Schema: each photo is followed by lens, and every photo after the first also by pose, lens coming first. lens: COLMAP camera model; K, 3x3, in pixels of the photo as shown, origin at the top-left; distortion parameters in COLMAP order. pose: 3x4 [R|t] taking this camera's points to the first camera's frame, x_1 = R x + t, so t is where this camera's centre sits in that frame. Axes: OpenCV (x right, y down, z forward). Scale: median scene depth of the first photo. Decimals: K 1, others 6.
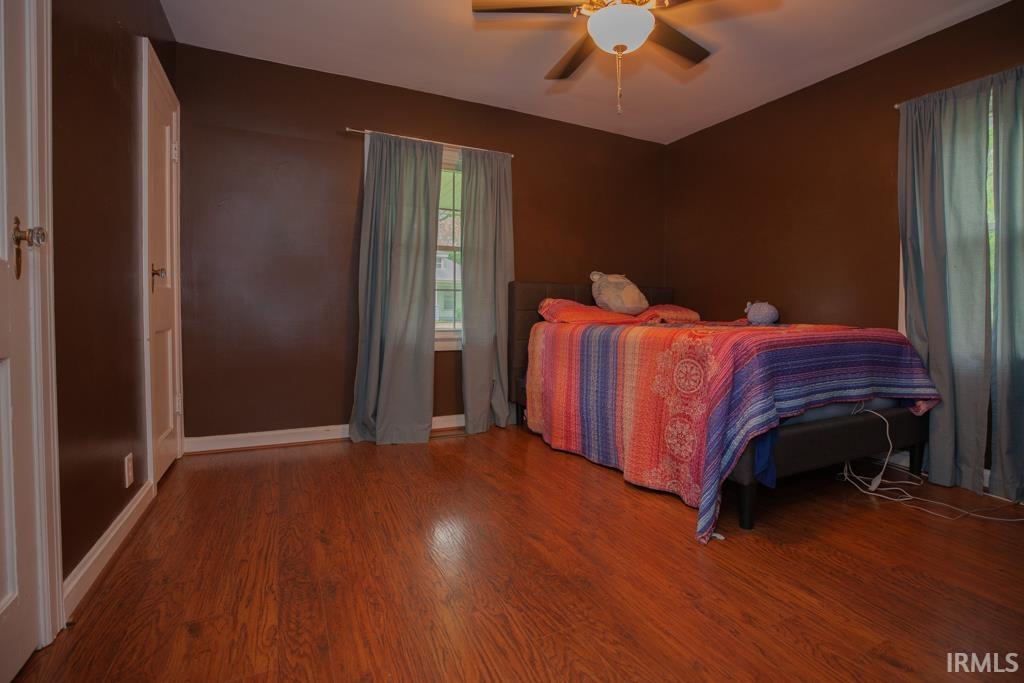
lens RADIAL K [[506.2, 0, 512.0], [0, 506.2, 341.5], [0, 0, 1]] dist [-0.044153, 0.000016]
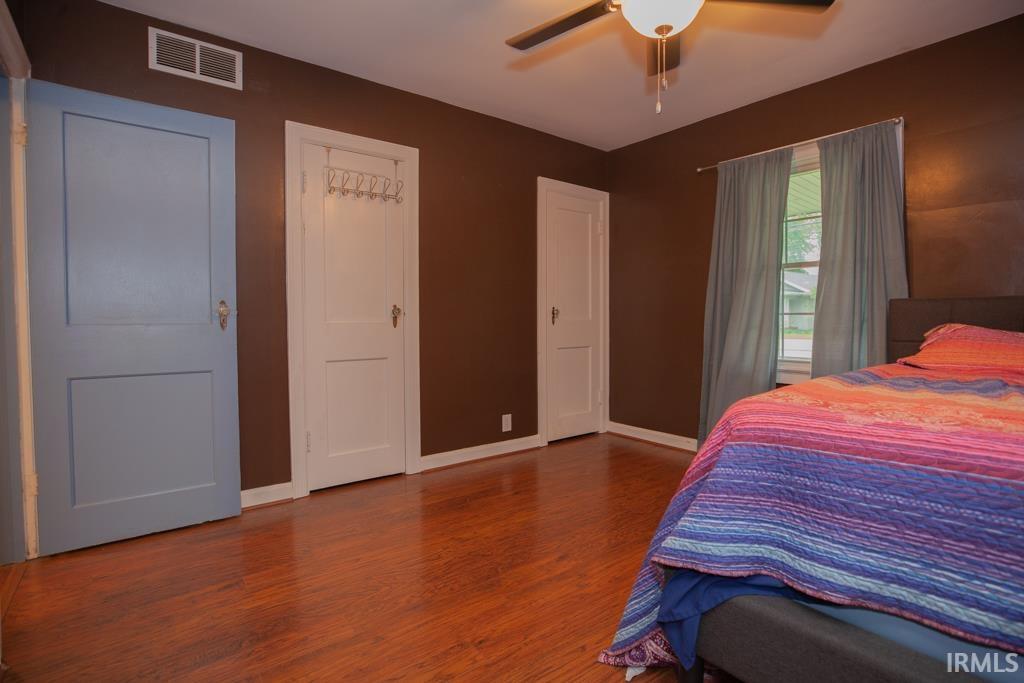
lens RADIAL K [[471.4, 0, 506.0], [0, 471.4, 342.5], [0, 0, 1]] dist [-0.035508, 0.000478]
pose [[0.196190, 0.036069, -0.979902, 0.581302], [-0.042573, 0.998694, 0.028237, -0.057895], [0.979641, 0.036178, 0.197469, 0.385781]]
